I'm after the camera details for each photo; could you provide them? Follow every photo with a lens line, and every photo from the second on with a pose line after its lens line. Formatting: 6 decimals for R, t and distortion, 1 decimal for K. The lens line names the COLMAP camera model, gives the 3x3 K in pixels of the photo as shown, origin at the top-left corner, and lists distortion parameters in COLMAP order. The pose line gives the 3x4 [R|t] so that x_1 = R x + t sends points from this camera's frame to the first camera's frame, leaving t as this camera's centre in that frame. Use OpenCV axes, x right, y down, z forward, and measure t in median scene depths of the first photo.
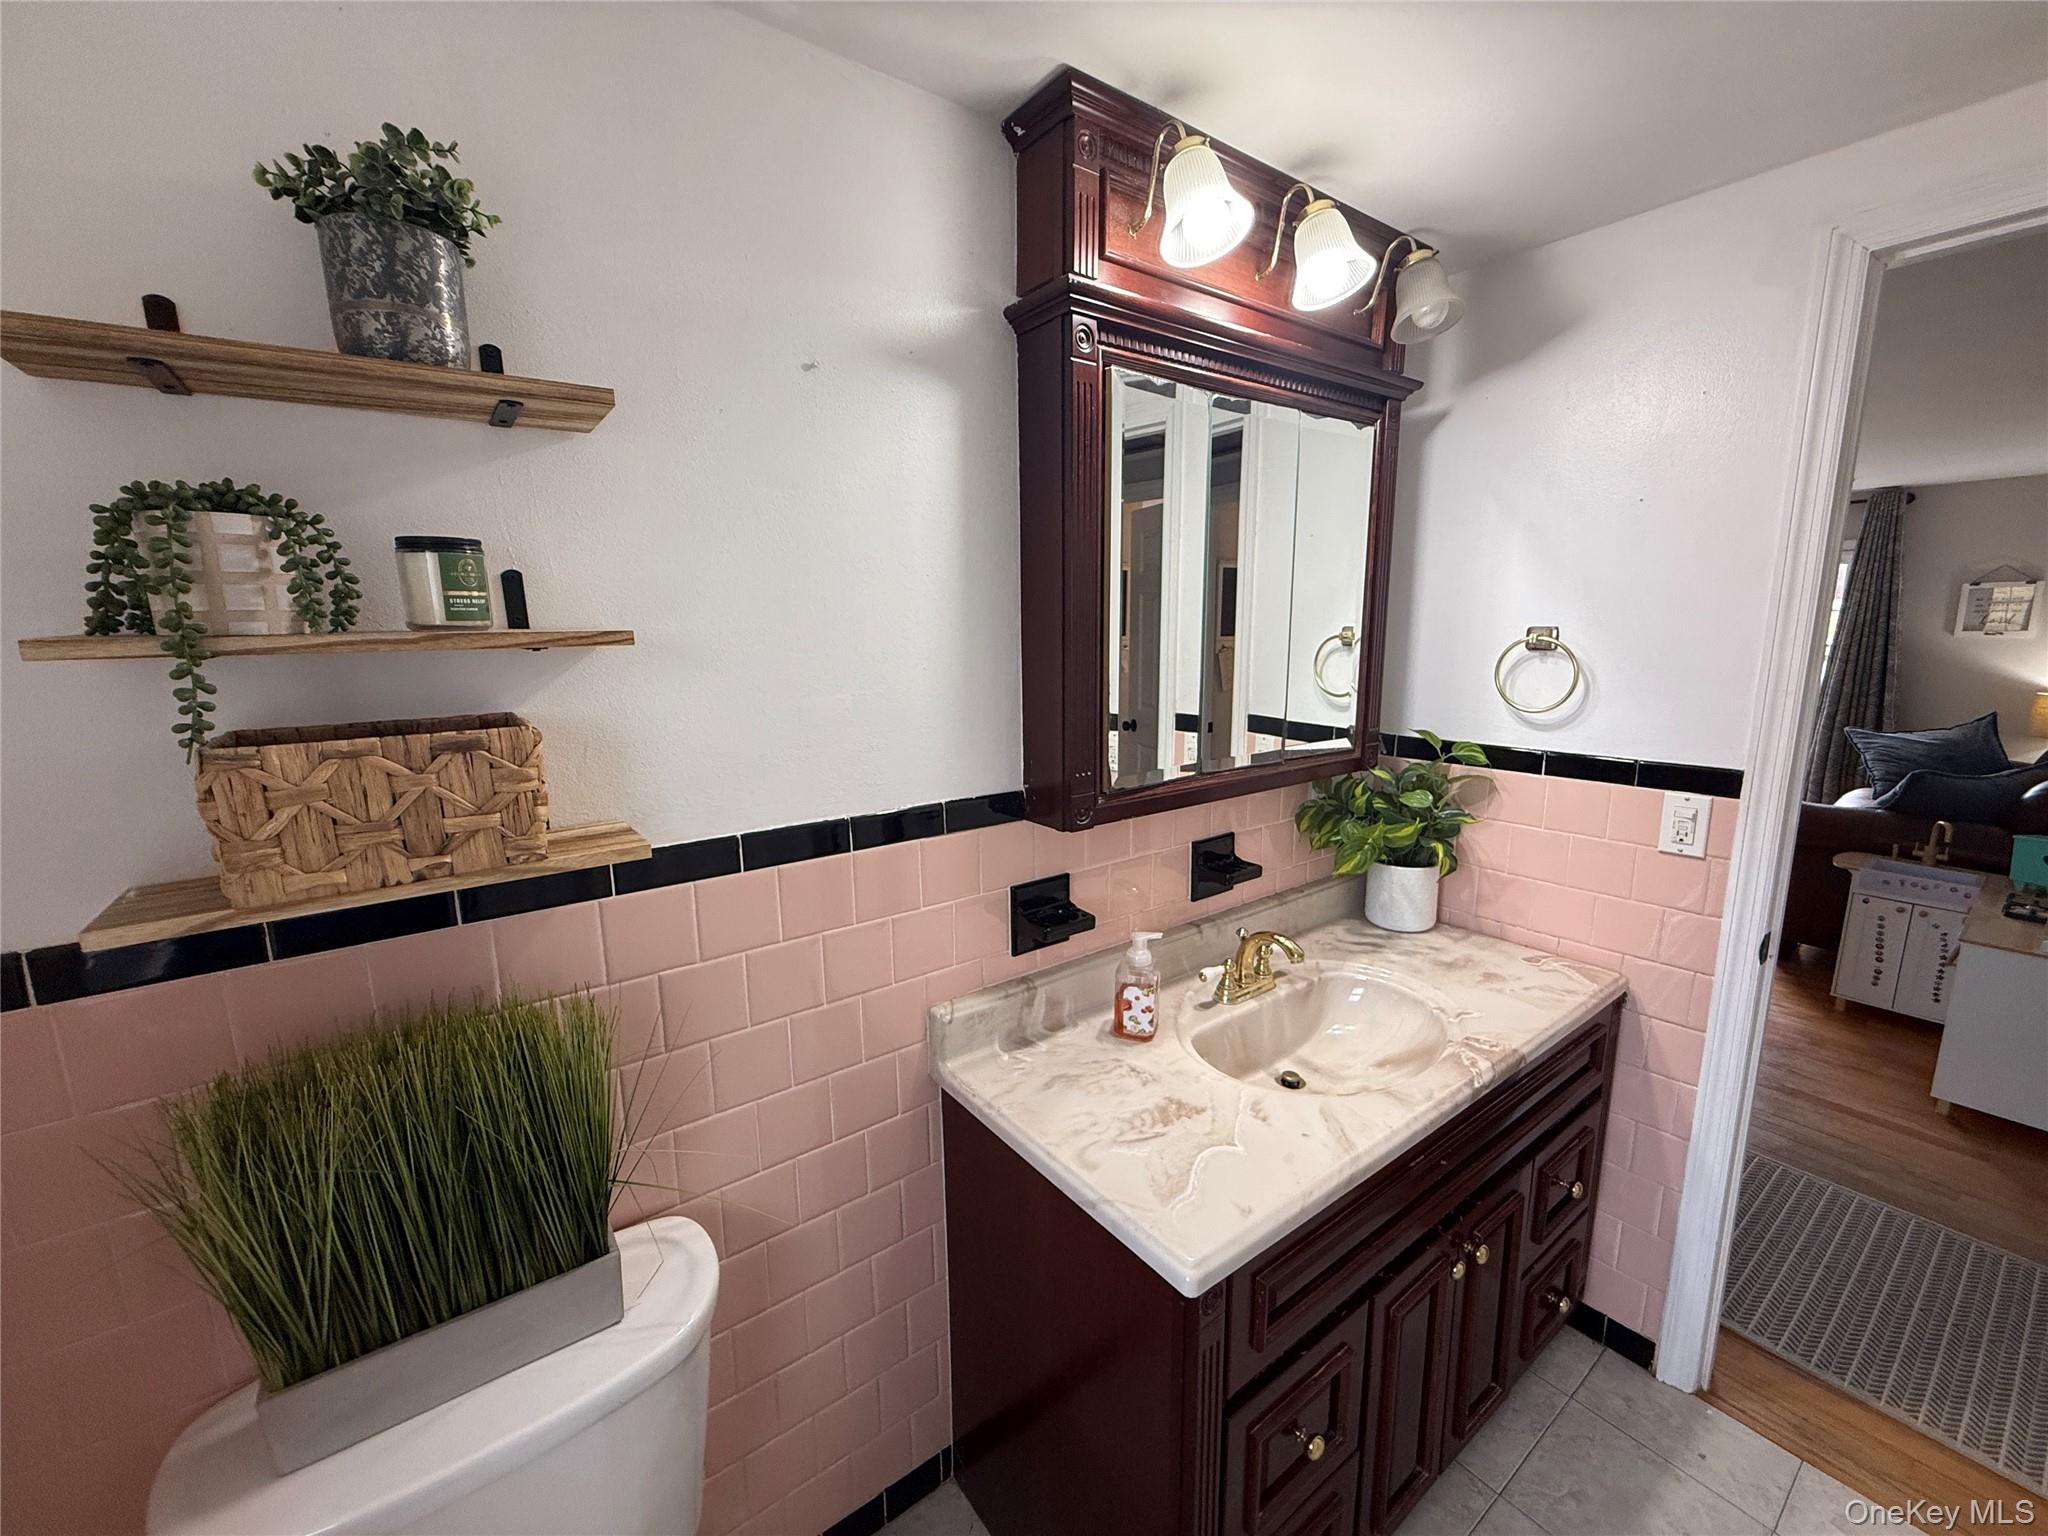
lens RADIAL K [[816.9, 0, 1030.5], [0, 816.9, 765.9], [0, 0, 1]] dist [0.000431, -0.000343]
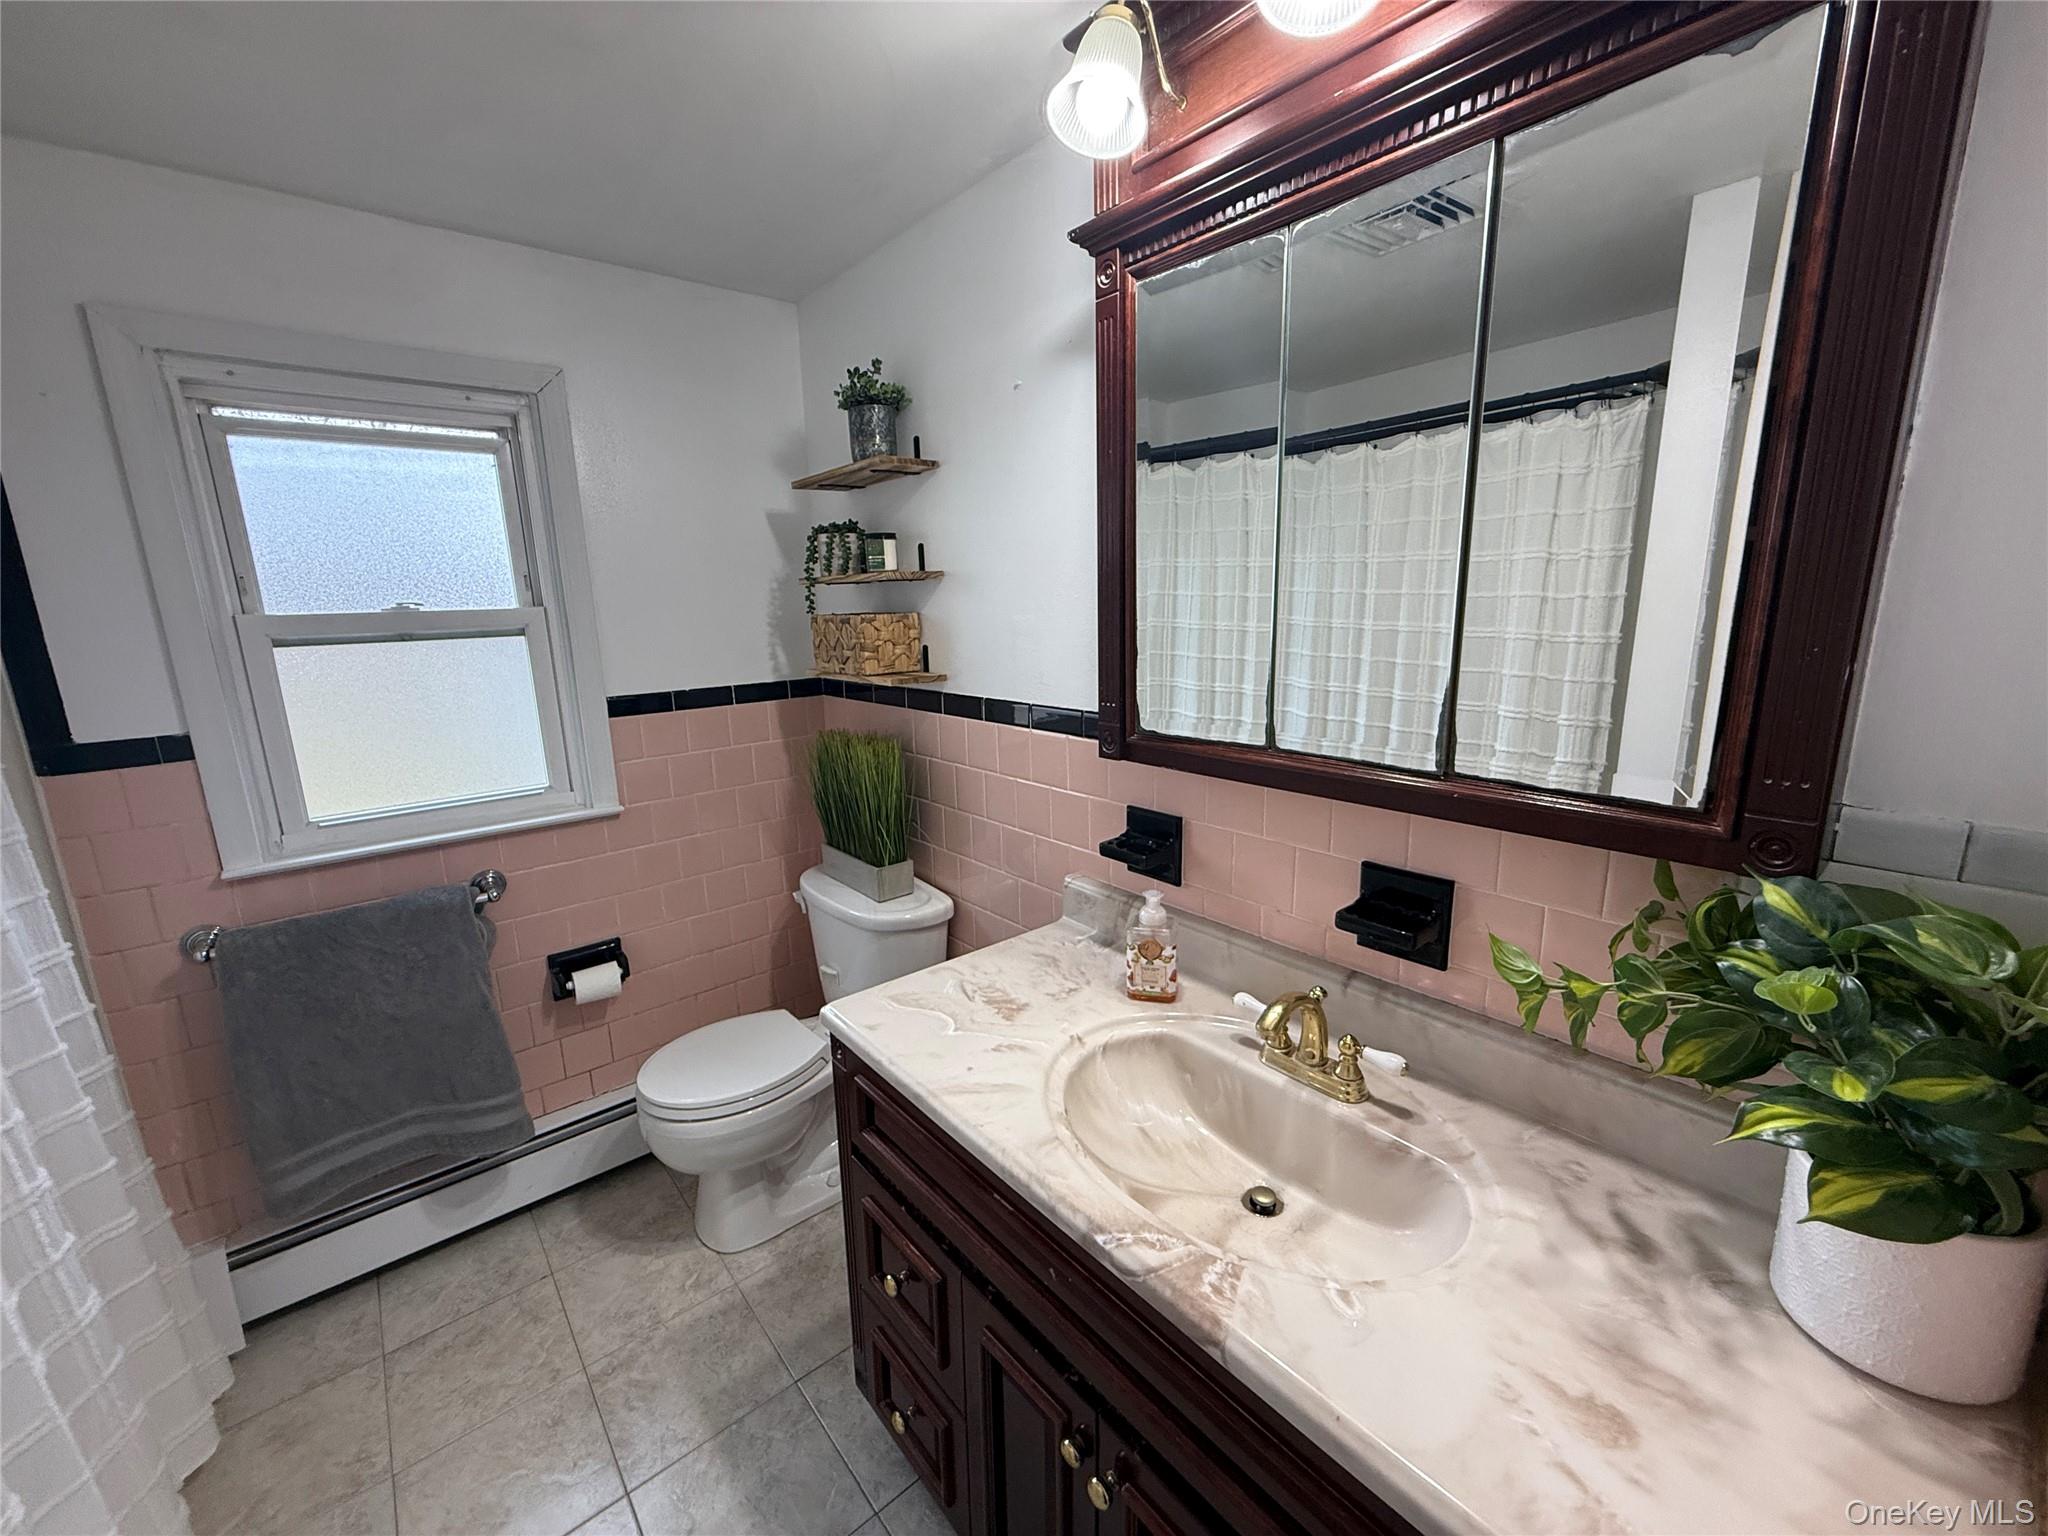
lens RADIAL K [[816.9, 0, 1016.1], [0, 816.9, 770.3], [0, 0, 1]] dist [0.000431, -0.000343]
pose [[0.048439, 0.215582, -0.975284, 1.047414], [-0.148361, 0.967151, 0.206416, -0.101887], [0.987746, 0.134696, 0.078832, 0.780543]]
